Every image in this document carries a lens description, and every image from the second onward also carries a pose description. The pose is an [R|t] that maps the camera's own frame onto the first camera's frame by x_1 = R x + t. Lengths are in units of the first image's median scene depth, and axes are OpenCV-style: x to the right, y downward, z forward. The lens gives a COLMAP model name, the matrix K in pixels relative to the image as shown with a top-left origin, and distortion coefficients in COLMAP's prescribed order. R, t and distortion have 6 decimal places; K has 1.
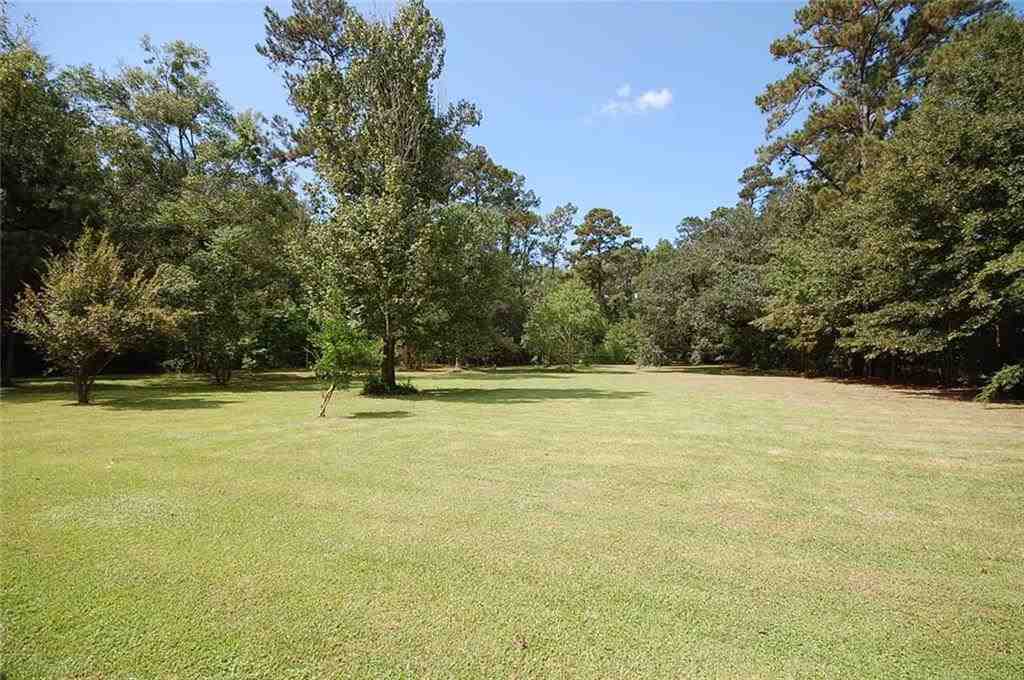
lens RADIAL K [[451.4, 0, 512.0], [0, 451.4, 340.0], [0, 0, 1]] dist [0.016654, -0.014442]
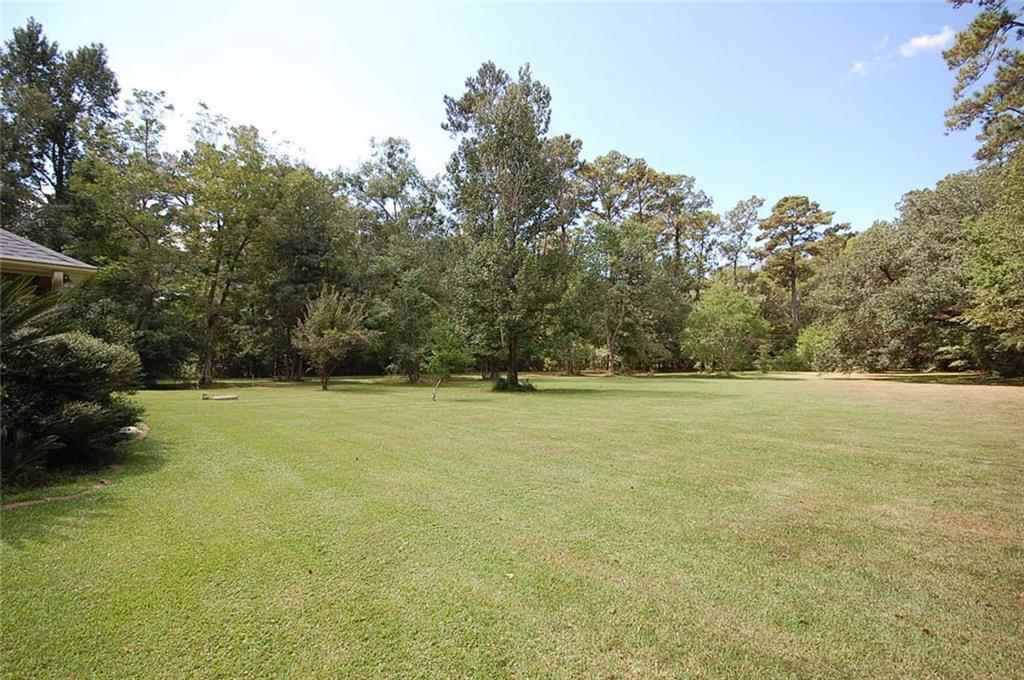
lens RADIAL K [[451.4, 0, 512.0], [0, 451.4, 340.0], [0, 0, 1]] dist [0.016654, -0.014442]
pose [[0.905399, -0.026698, -0.423722, 0.093447], [0.018591, 0.999557, -0.023256, 0.002610], [0.424155, 0.013179, 0.905494, -0.050982]]
